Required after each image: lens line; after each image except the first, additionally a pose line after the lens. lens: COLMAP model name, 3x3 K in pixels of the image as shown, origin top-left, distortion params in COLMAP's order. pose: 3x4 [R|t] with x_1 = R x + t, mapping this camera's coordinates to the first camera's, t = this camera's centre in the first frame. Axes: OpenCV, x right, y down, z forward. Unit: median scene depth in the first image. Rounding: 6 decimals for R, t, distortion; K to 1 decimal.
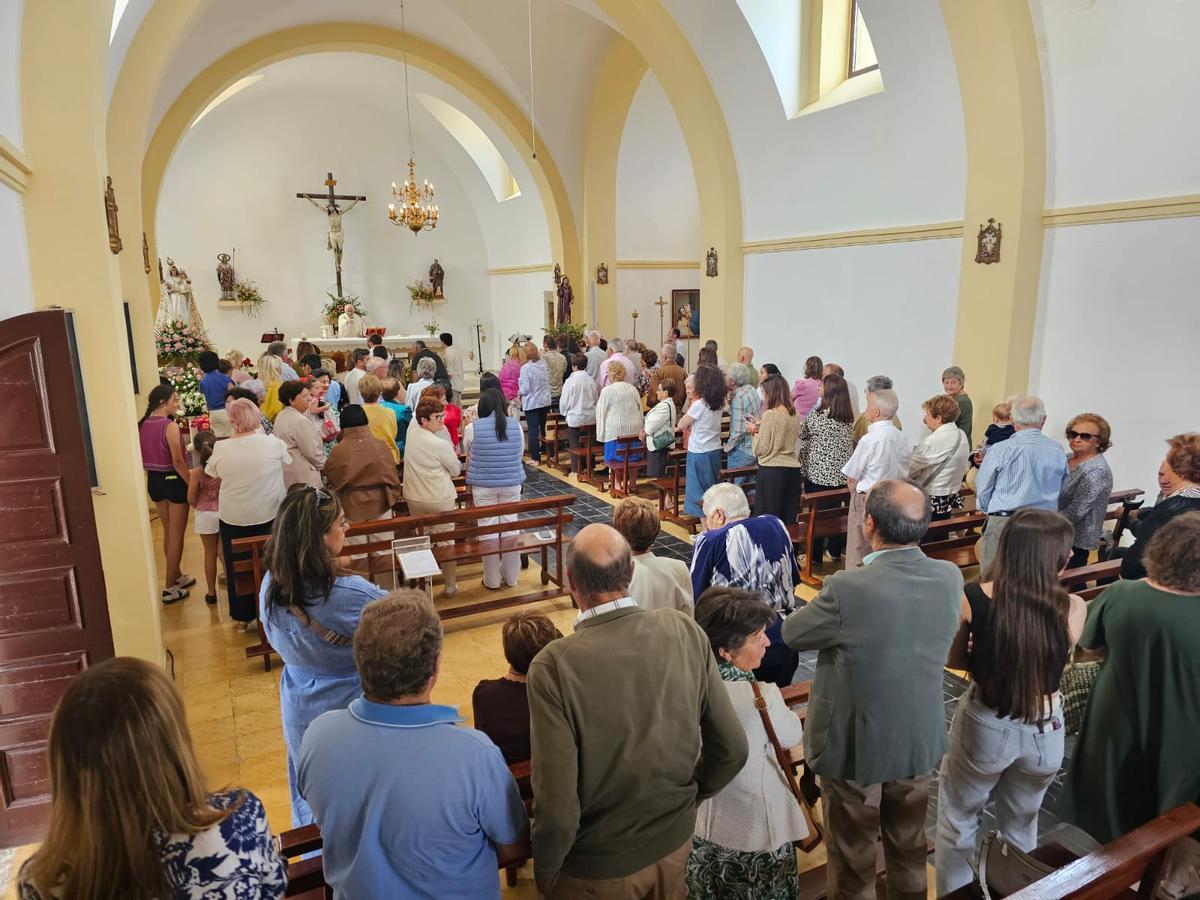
lens RADIAL K [[777.6, 0, 618.9], [0, 777.6, 454.2], [0, 0, 1]] dist [-0.010707, -0.002527]
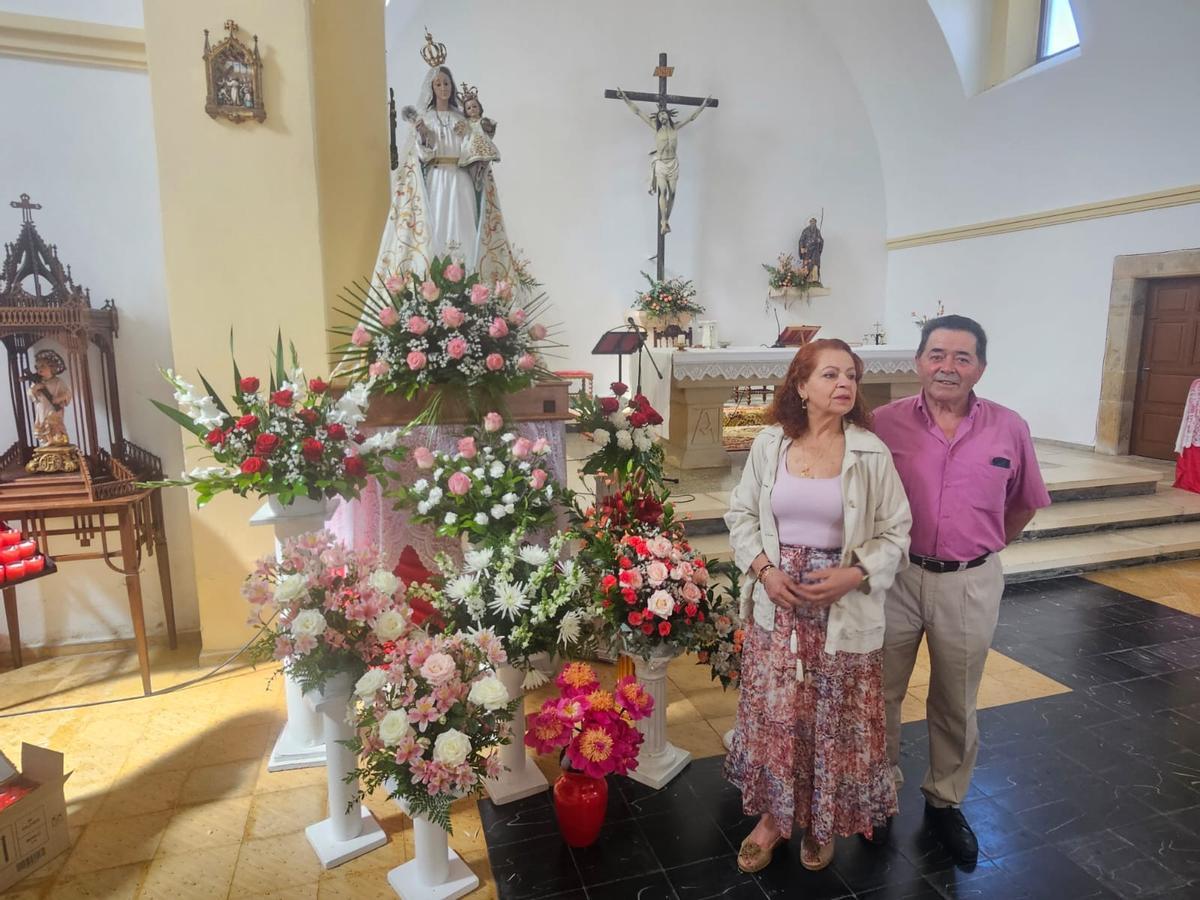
lens RADIAL K [[777.6, 0, 618.9], [0, 777.6, 454.2], [0, 0, 1]] dist [-0.010707, -0.002527]
pose [[0.978850, 0.035293, -0.201510, -0.440021], [-0.042094, 0.998676, -0.029561, -0.094174], [0.200200, 0.037419, 0.979040, 0.723111]]
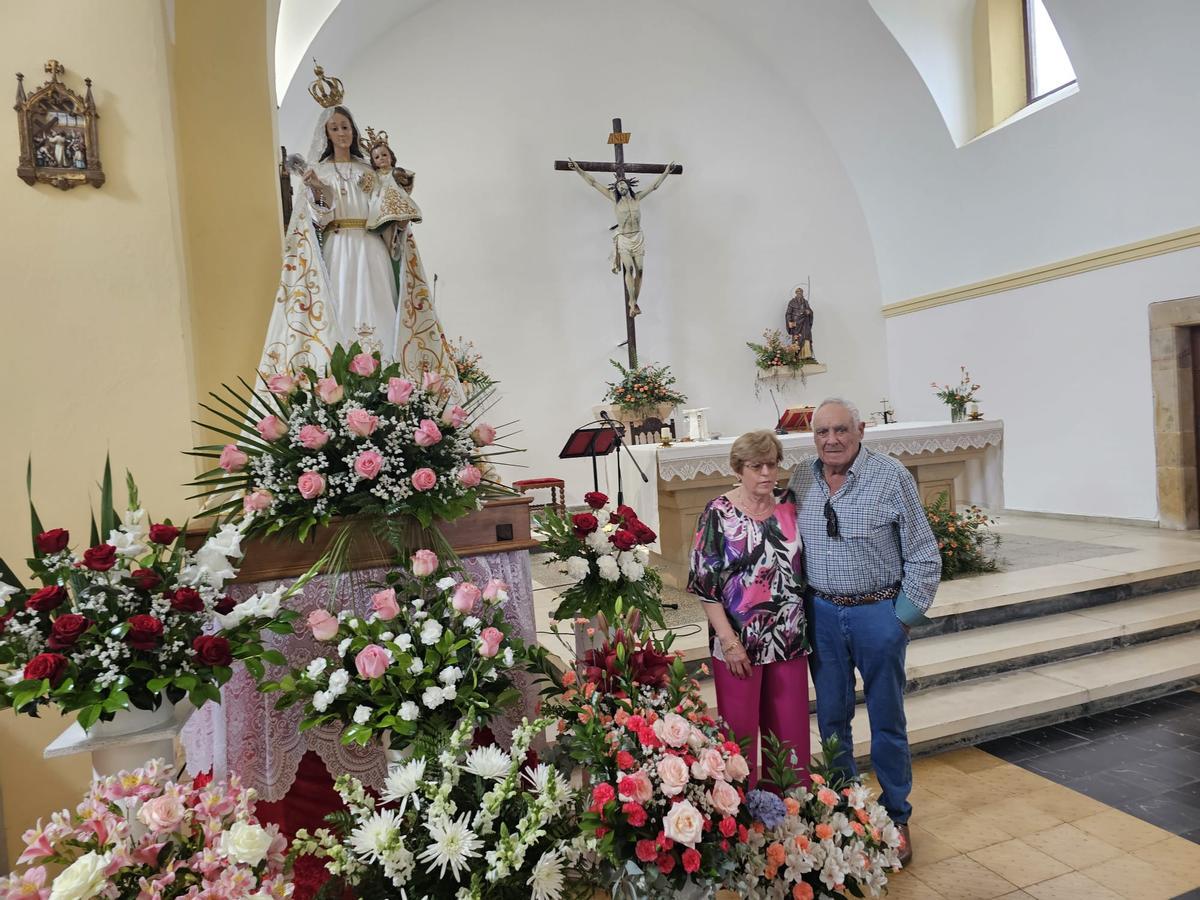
lens RADIAL K [[867.7, 0, 639.8], [0, 867.7, 453.5], [0, 0, 1]] dist [0.041903, -0.003394]
pose [[0.986753, -0.062060, -0.149888, -0.449512], [0.038216, 0.986856, -0.157020, -0.101501], [0.157663, 0.149211, 0.976155, 0.766417]]
